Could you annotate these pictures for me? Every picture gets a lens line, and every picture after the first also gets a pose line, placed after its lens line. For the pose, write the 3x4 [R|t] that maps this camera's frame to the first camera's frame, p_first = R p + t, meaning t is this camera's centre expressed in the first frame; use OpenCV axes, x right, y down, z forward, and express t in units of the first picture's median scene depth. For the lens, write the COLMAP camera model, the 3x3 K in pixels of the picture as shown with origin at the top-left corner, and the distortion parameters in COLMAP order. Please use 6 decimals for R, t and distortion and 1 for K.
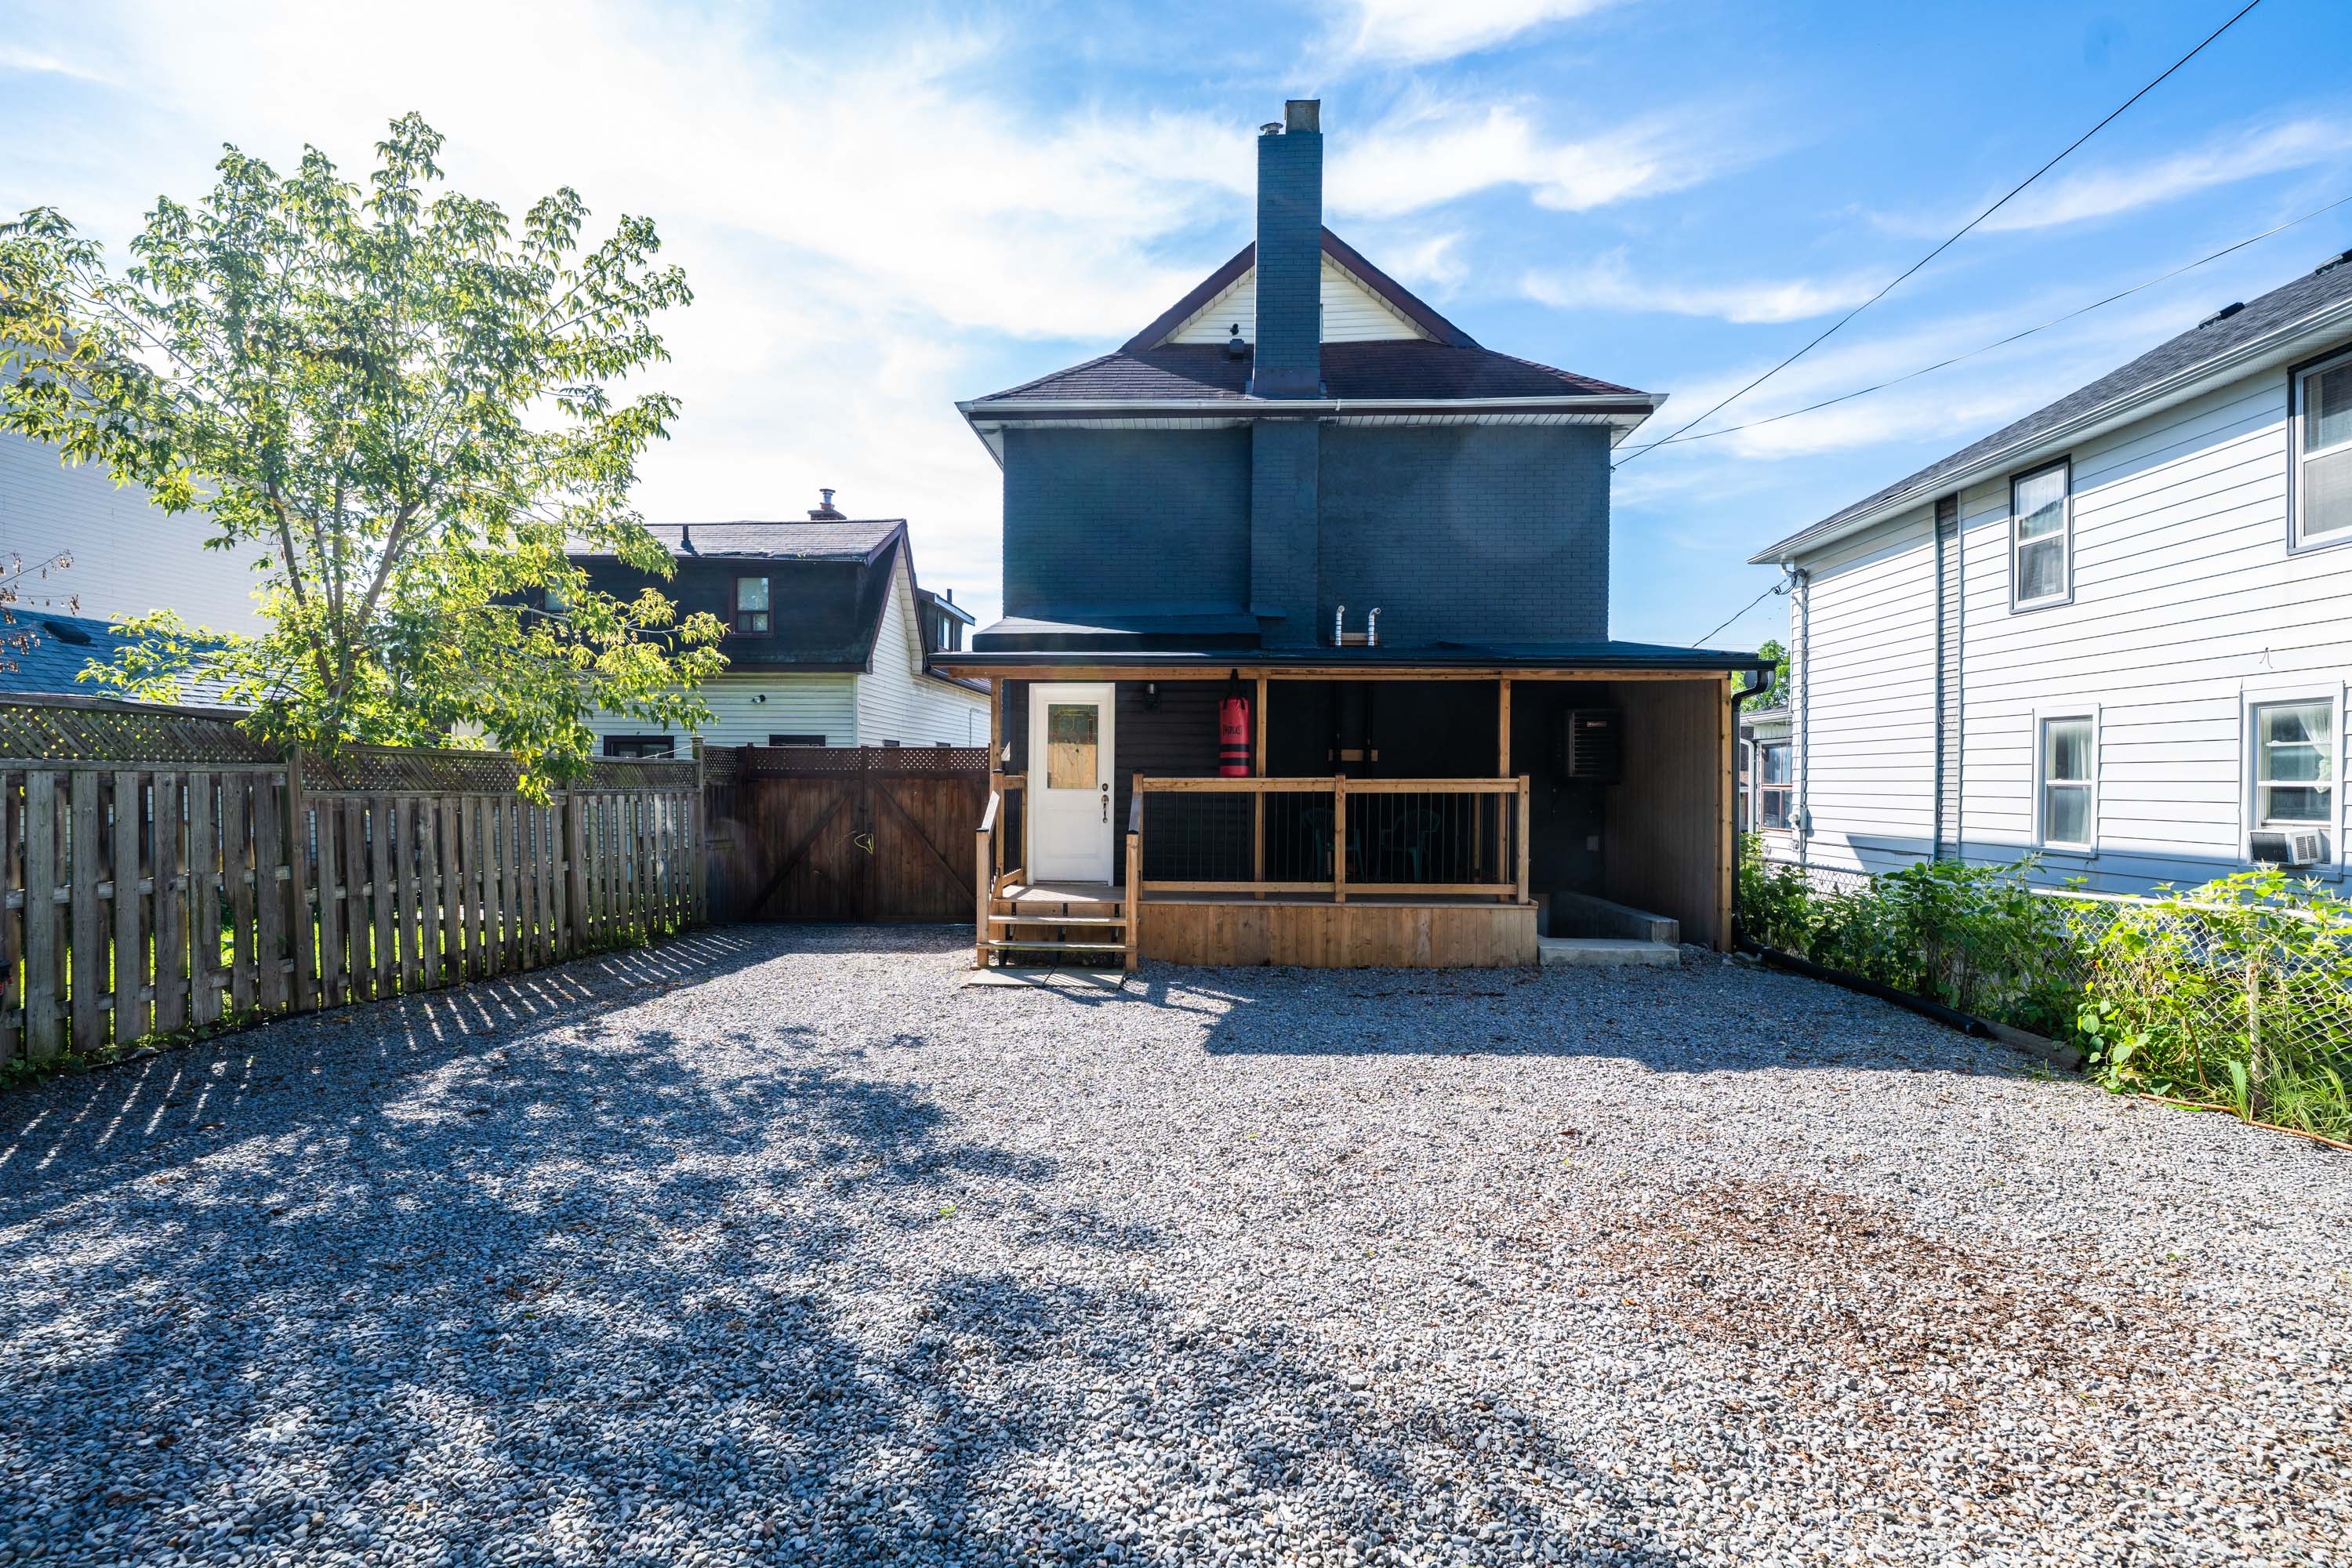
lens RADIAL K [[1095.0, 0, 1176.0], [0, 1095.0, 784.0], [0, 0, 1]] dist [-0.003172, -0.000364]
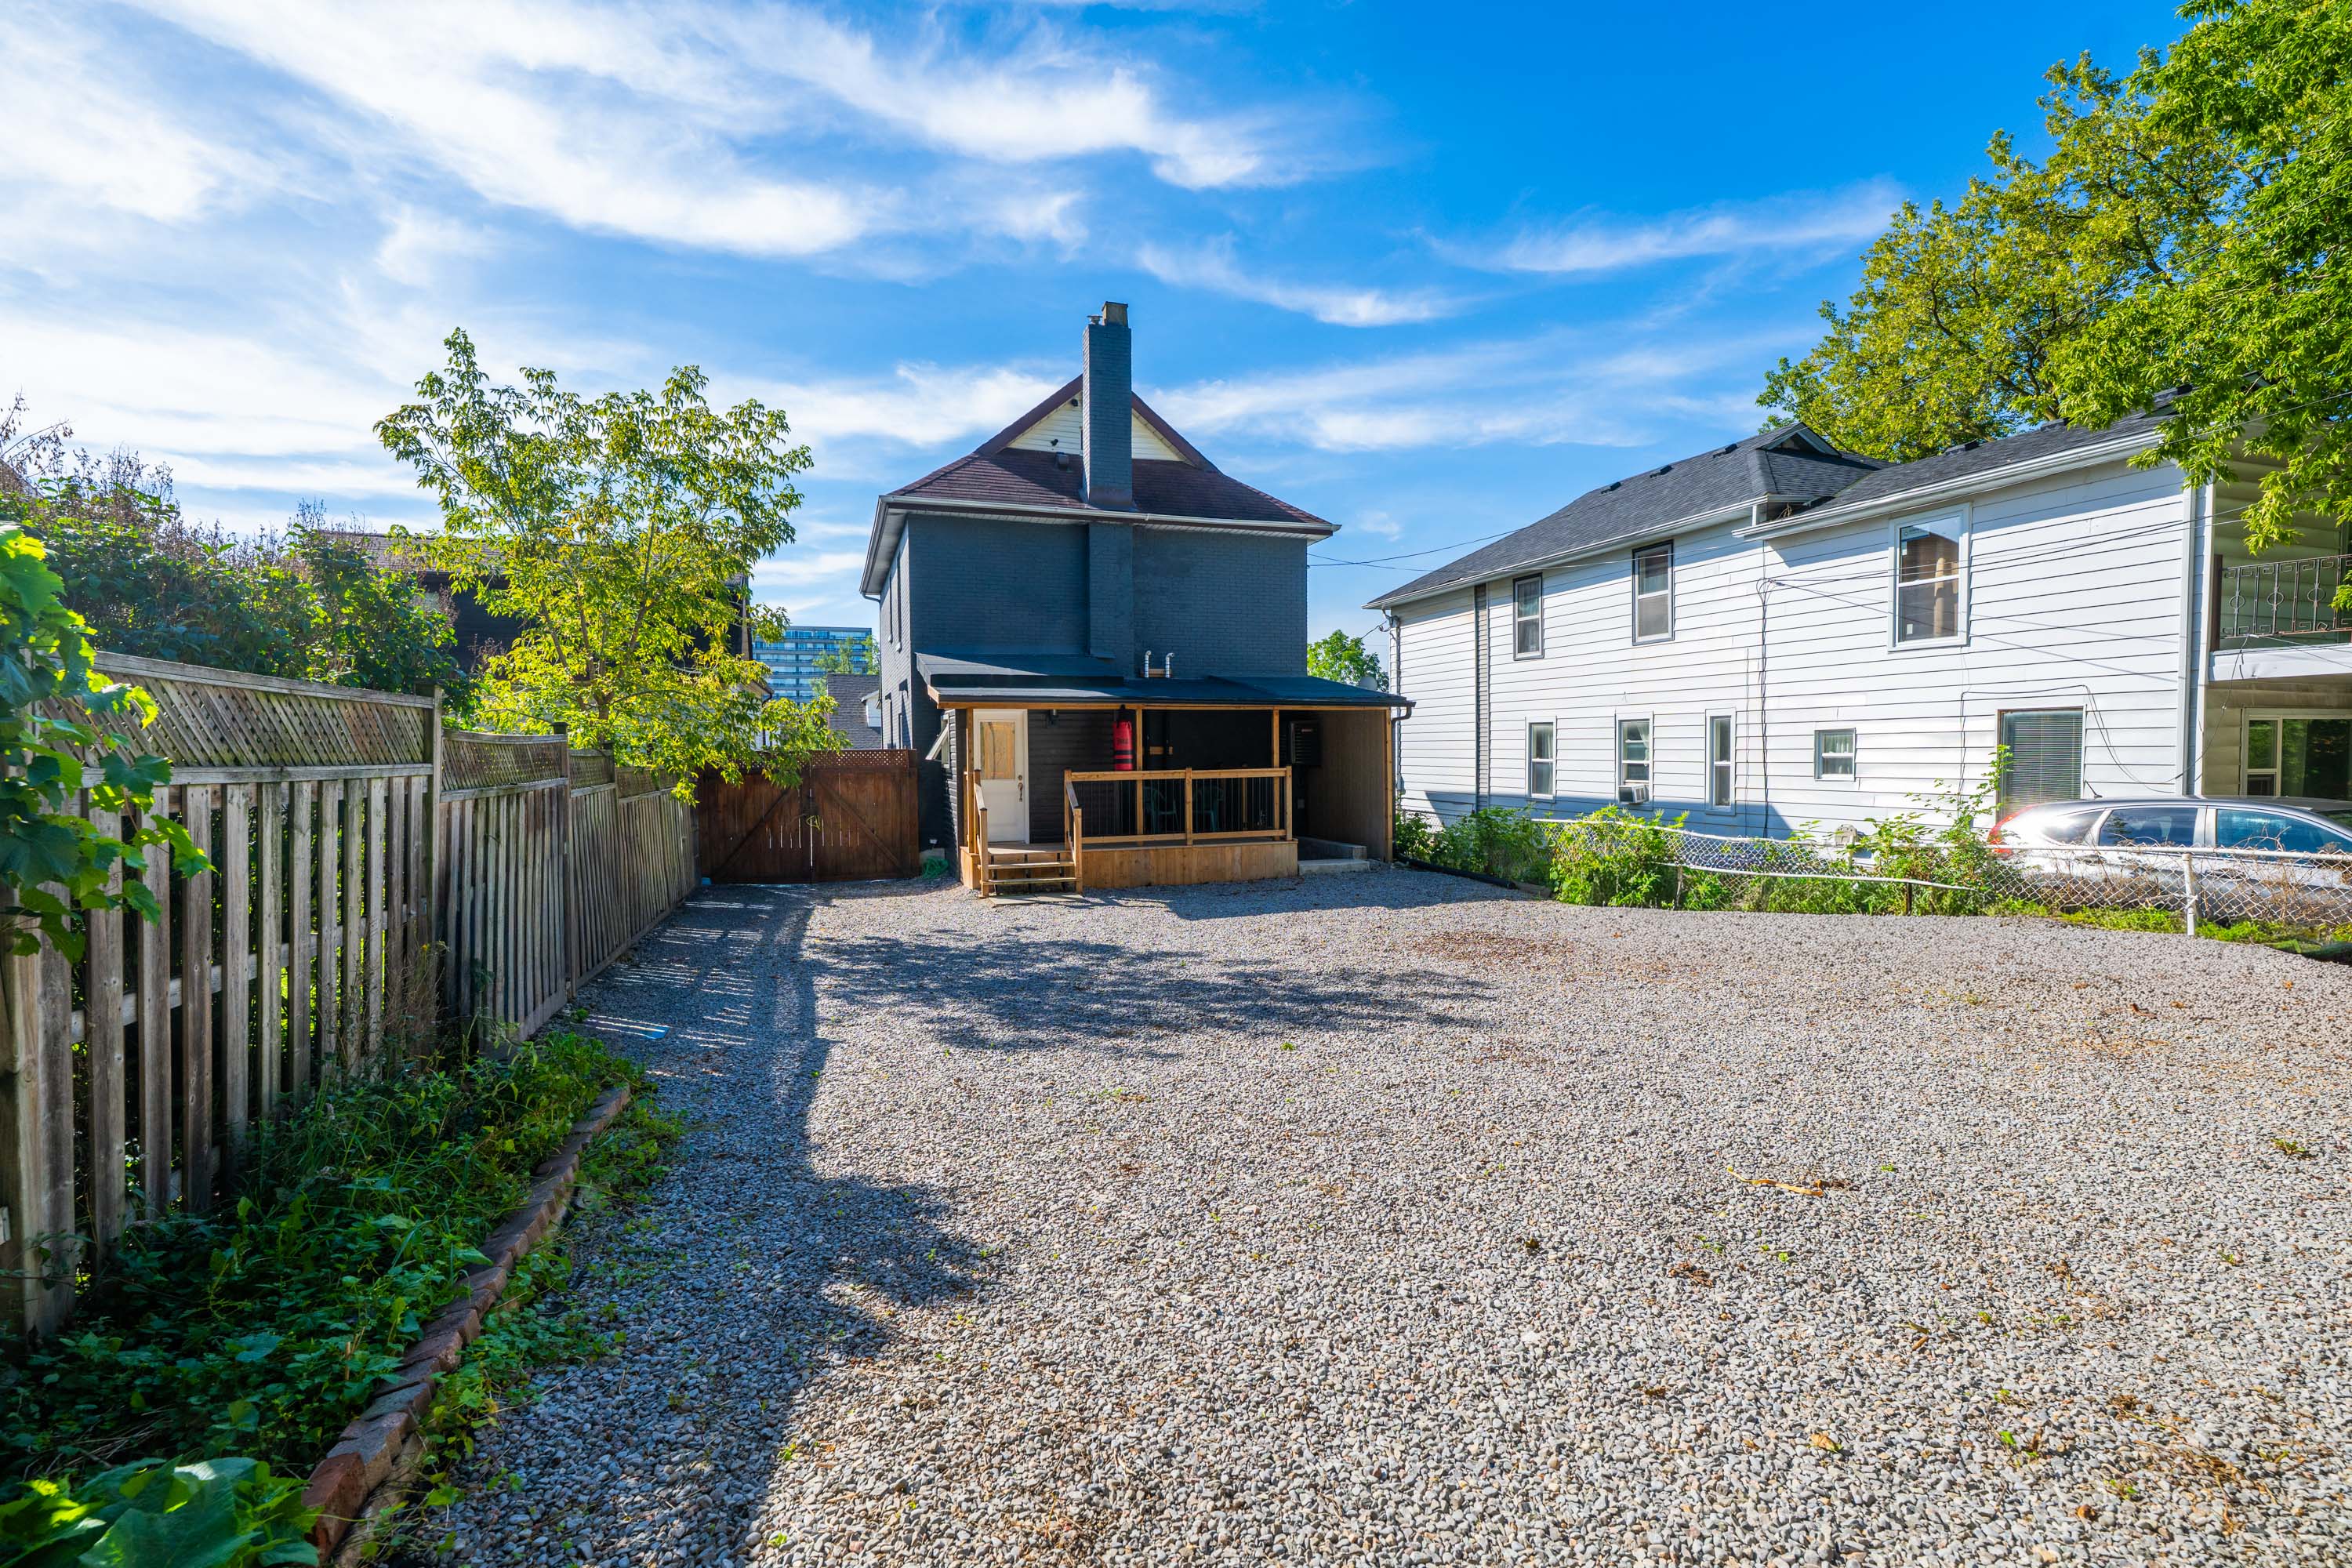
lens RADIAL K [[1094.9, 0, 1219.7], [0, 1094.9, 771.5], [0, 0, 1]] dist [-0.000916, -0.000066]
pose [[0.919562, -0.023382, 0.392250, -0.434440], [0.015002, 0.999589, 0.024417, -0.041086], [-0.392660, -0.016569, 0.919535, -0.513725]]
